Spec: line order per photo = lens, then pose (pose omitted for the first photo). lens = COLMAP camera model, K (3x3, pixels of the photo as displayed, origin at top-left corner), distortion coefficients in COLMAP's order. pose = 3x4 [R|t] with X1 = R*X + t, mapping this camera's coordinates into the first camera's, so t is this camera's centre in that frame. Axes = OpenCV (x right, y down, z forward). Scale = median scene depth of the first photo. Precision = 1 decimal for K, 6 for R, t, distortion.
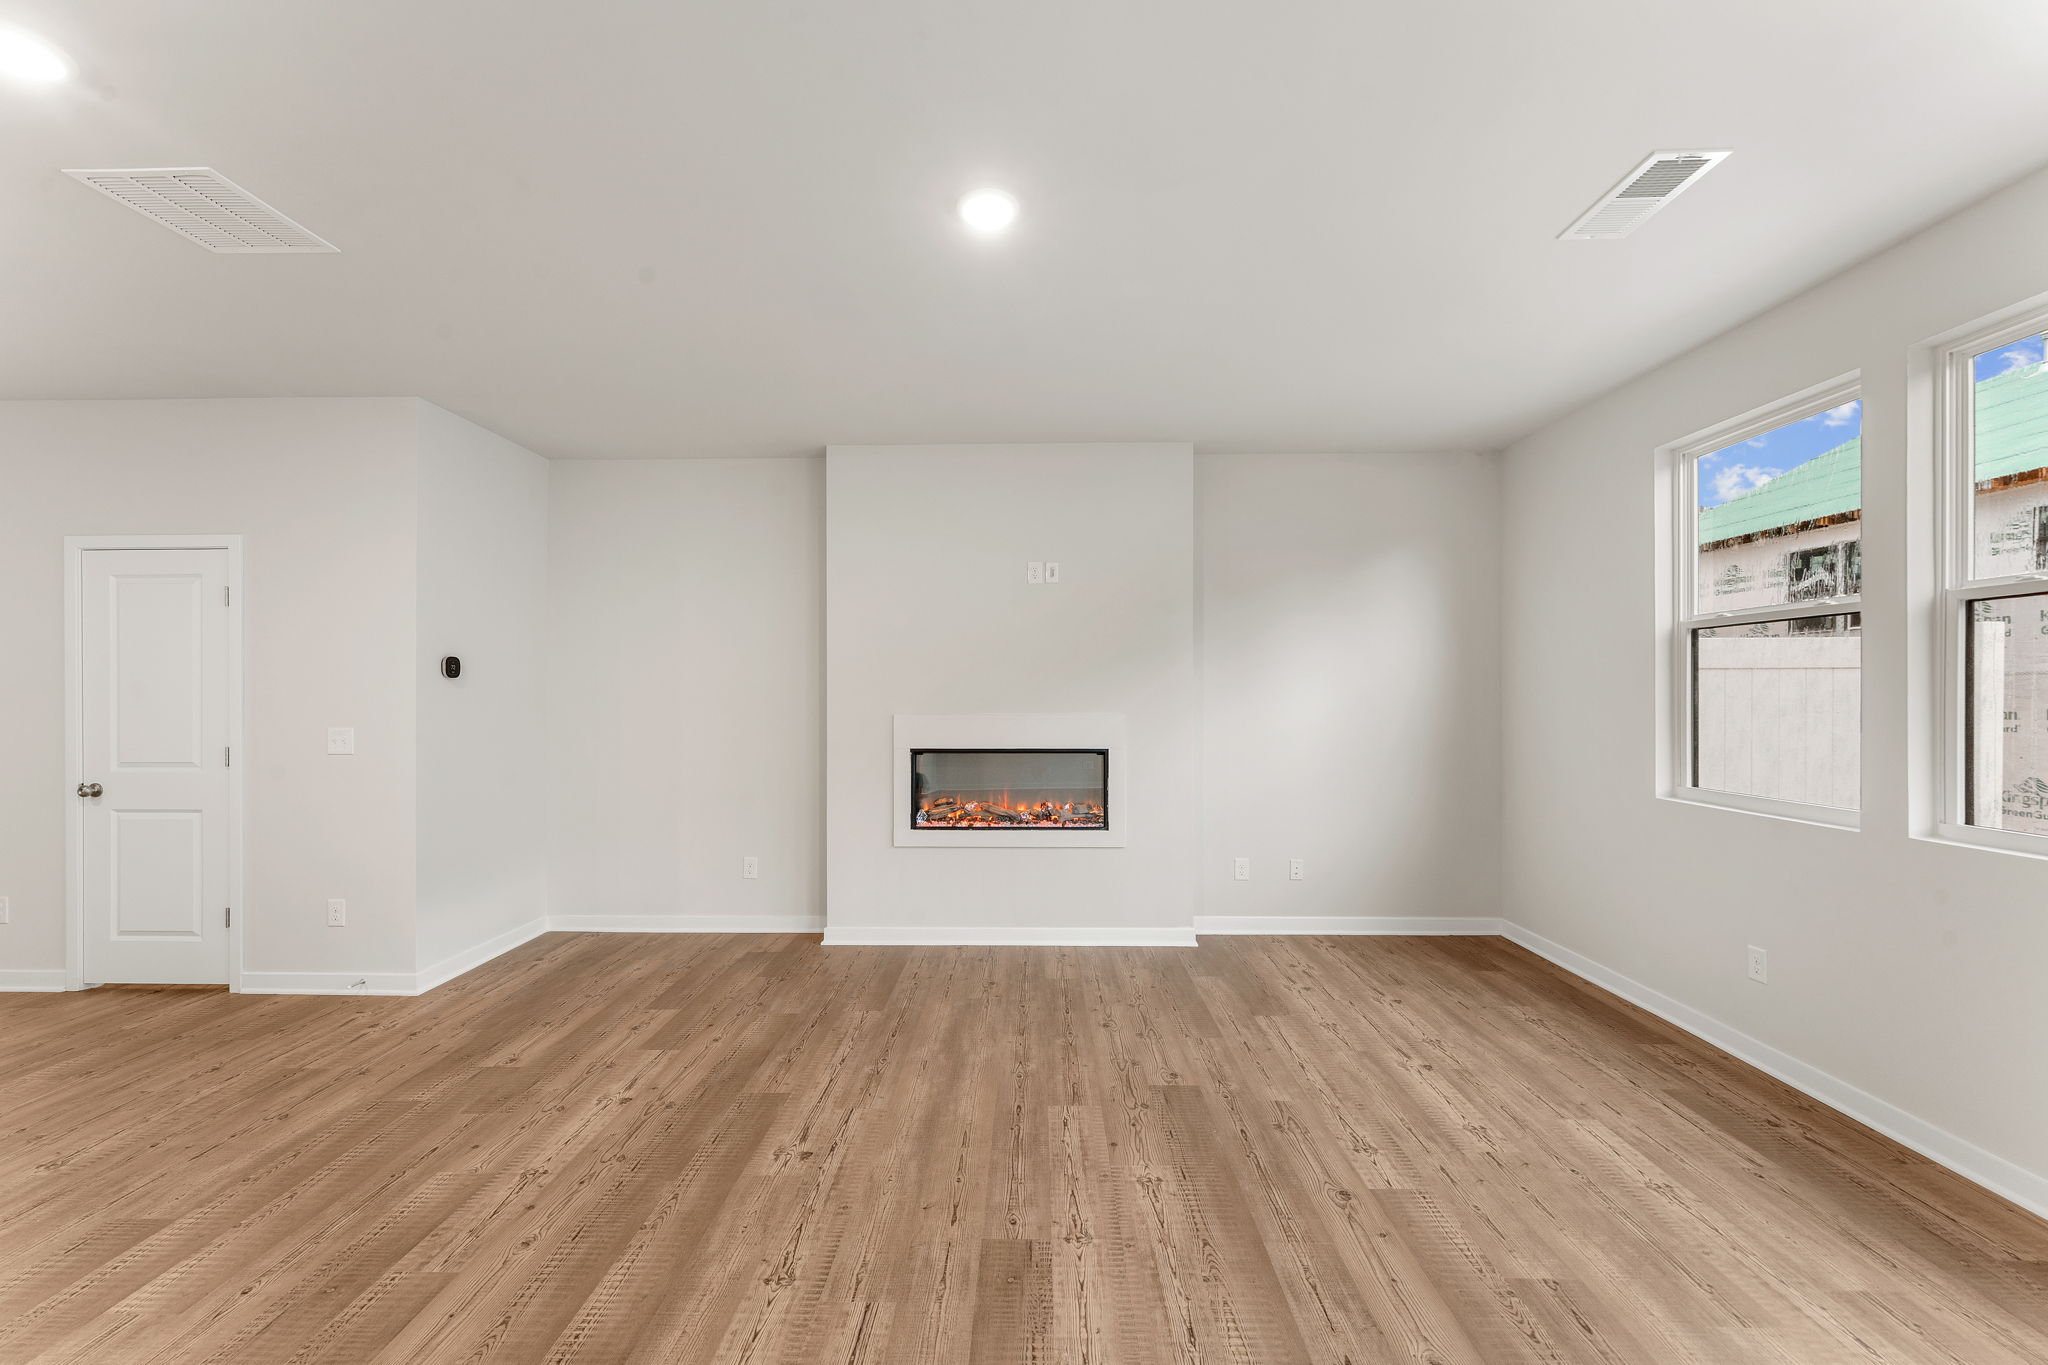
lens RADIAL K [[823.6, 0, 1021.0], [0, 823.6, 668.7], [0, 0, 1]] dist [0.000368, -0.000424]
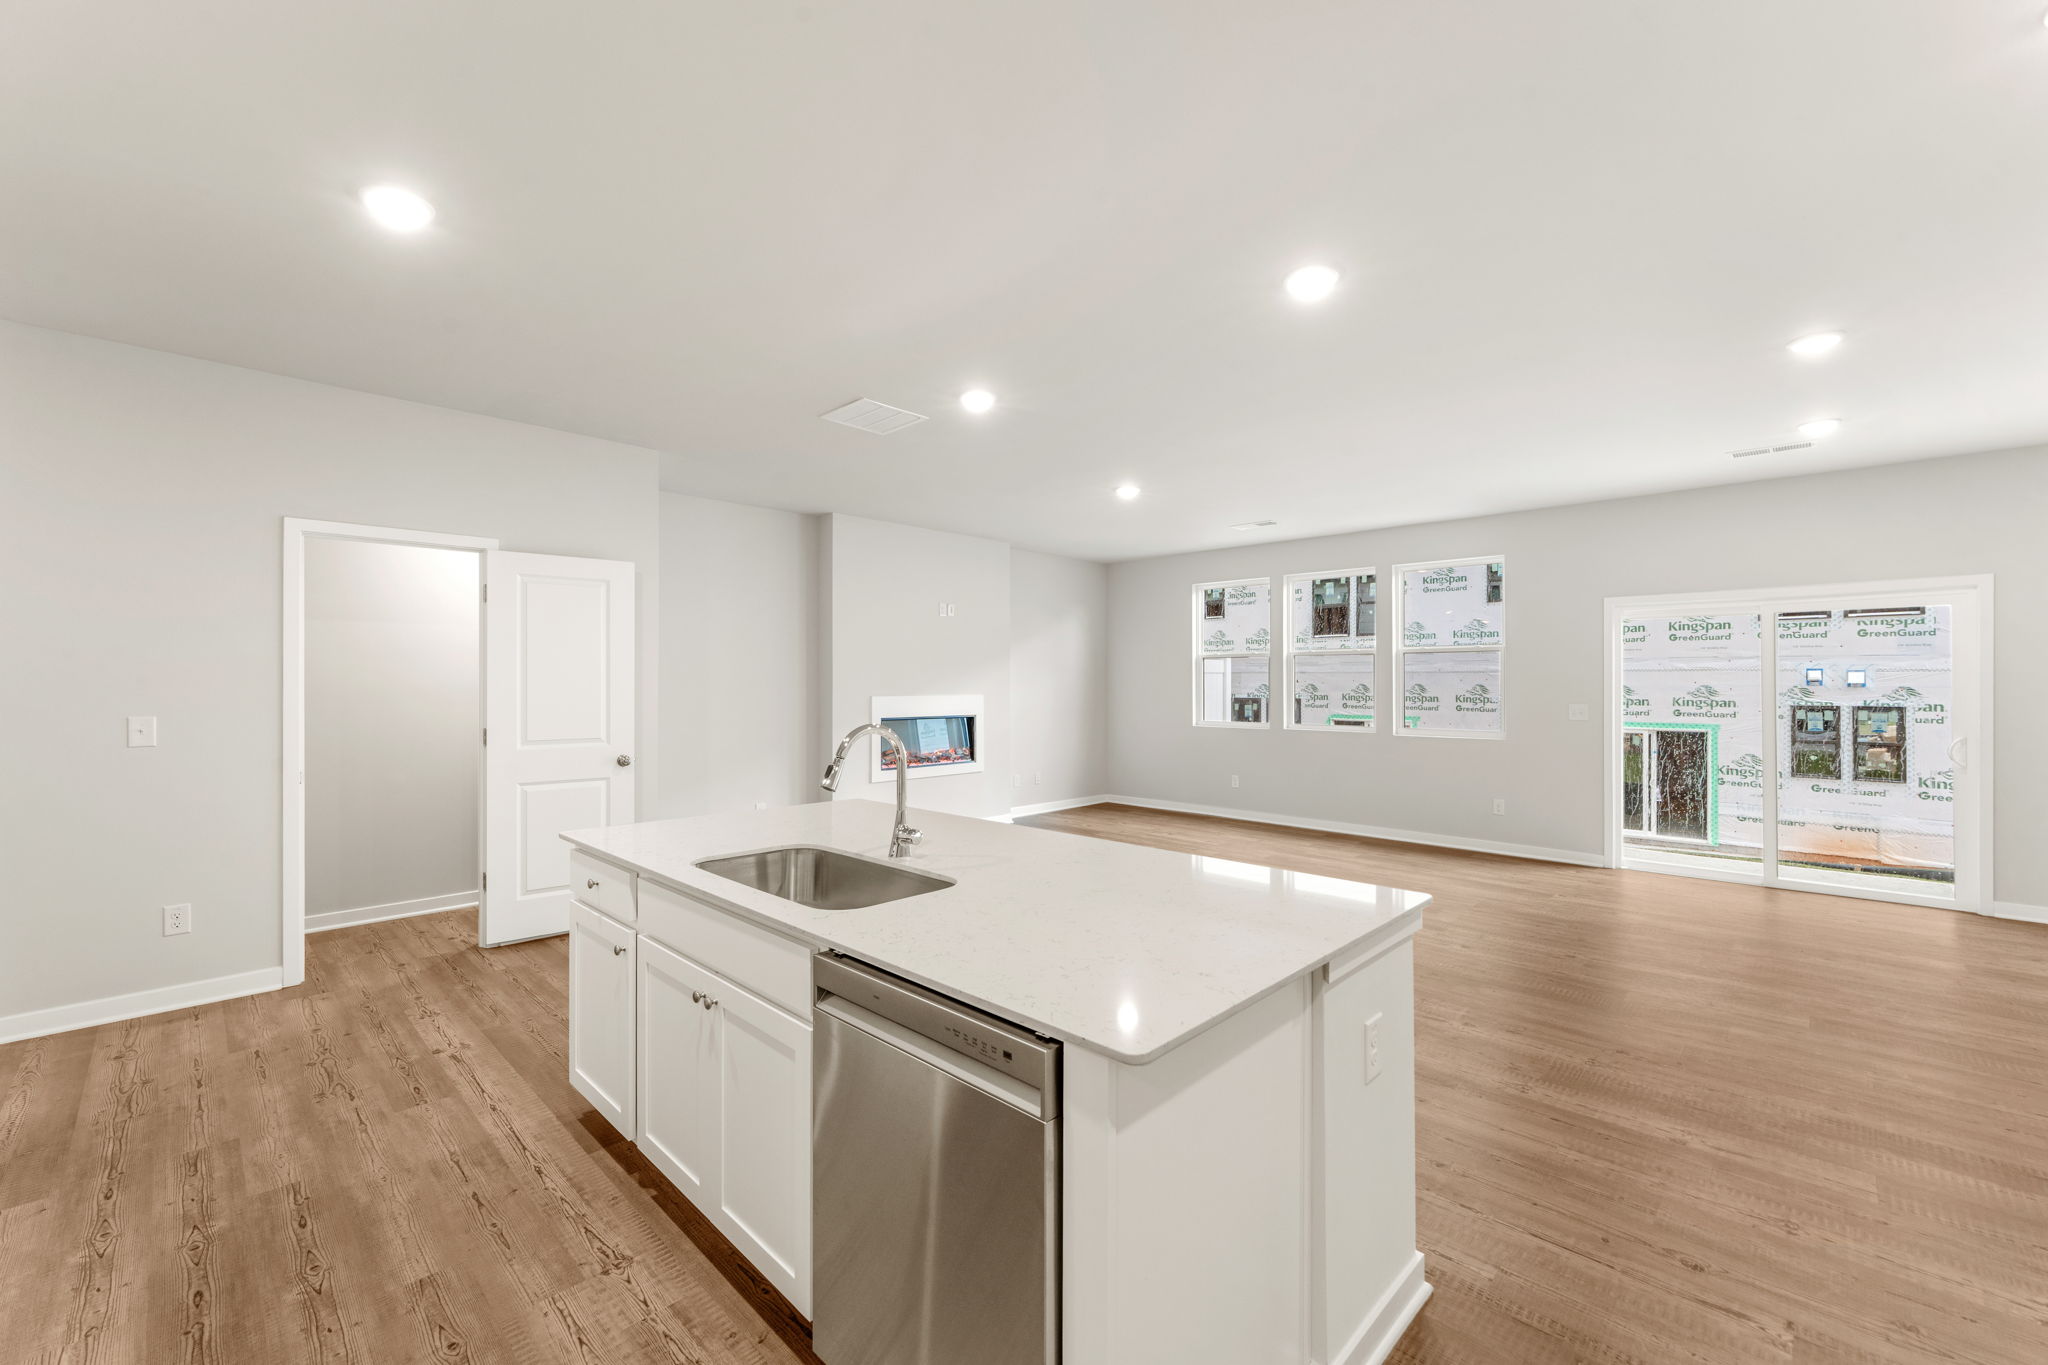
lens RADIAL K [[824.1, 0, 1024.0], [0, 824.1, 682.5], [0, 0, 1]] dist [0.000989, -0.000318]
pose [[0.683720, 0.003578, 0.729736, -1.667445], [-0.026748, 0.999439, 0.020161, -0.012763], [-0.729254, -0.033303, 0.683432, -0.380801]]
